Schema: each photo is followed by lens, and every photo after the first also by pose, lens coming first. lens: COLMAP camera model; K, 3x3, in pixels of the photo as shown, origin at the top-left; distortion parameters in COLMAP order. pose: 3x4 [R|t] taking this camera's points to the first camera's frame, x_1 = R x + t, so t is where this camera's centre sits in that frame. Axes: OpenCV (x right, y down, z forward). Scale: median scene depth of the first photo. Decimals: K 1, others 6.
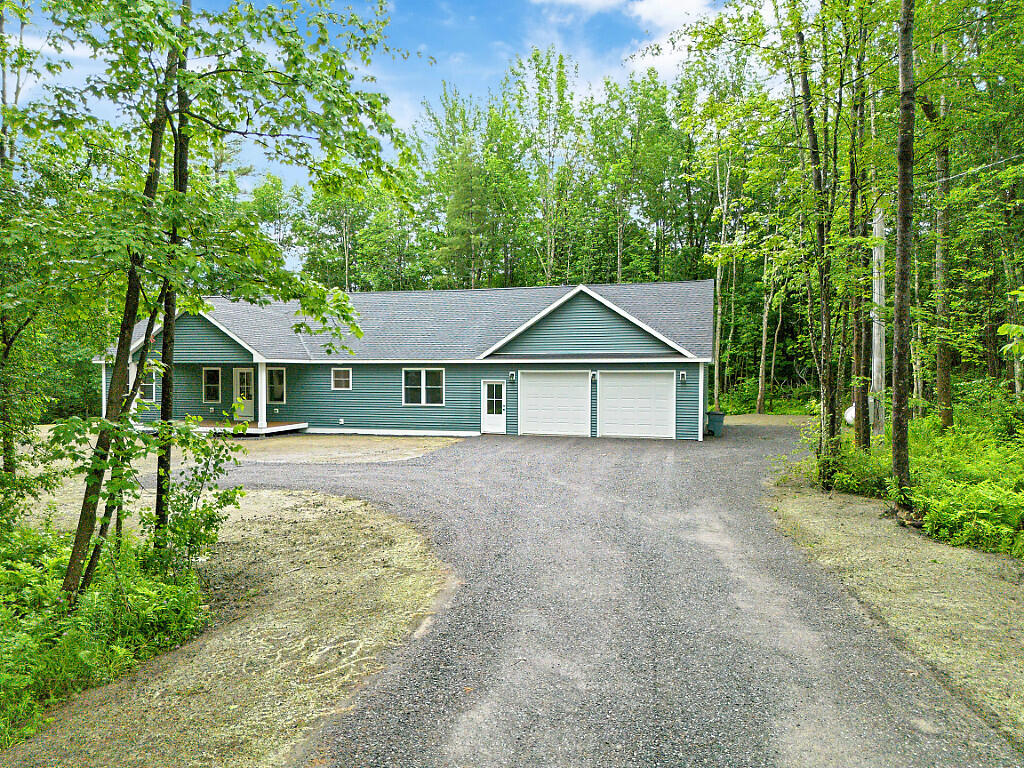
lens RADIAL K [[719.2, 0, 512.3], [0, 719.2, 383.7], [0, 0, 1]] dist [0.009658, 0.000664]
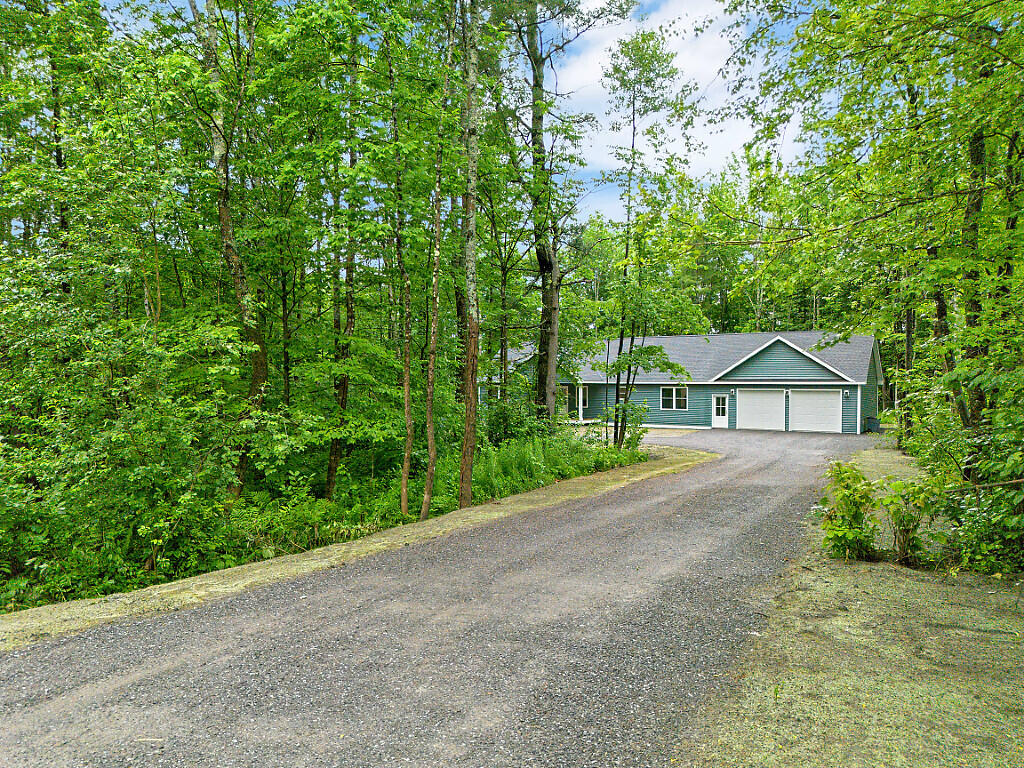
lens RADIAL K [[719.2, 0, 508.6], [0, 719.2, 384.3], [0, 0, 1]] dist [0.009658, 0.000664]
pose [[0.961243, 0.006435, -0.275627, -0.037550], [-0.012333, 0.999730, -0.019669, 0.009474], [0.275427, 0.022306, 0.961063, -0.677361]]
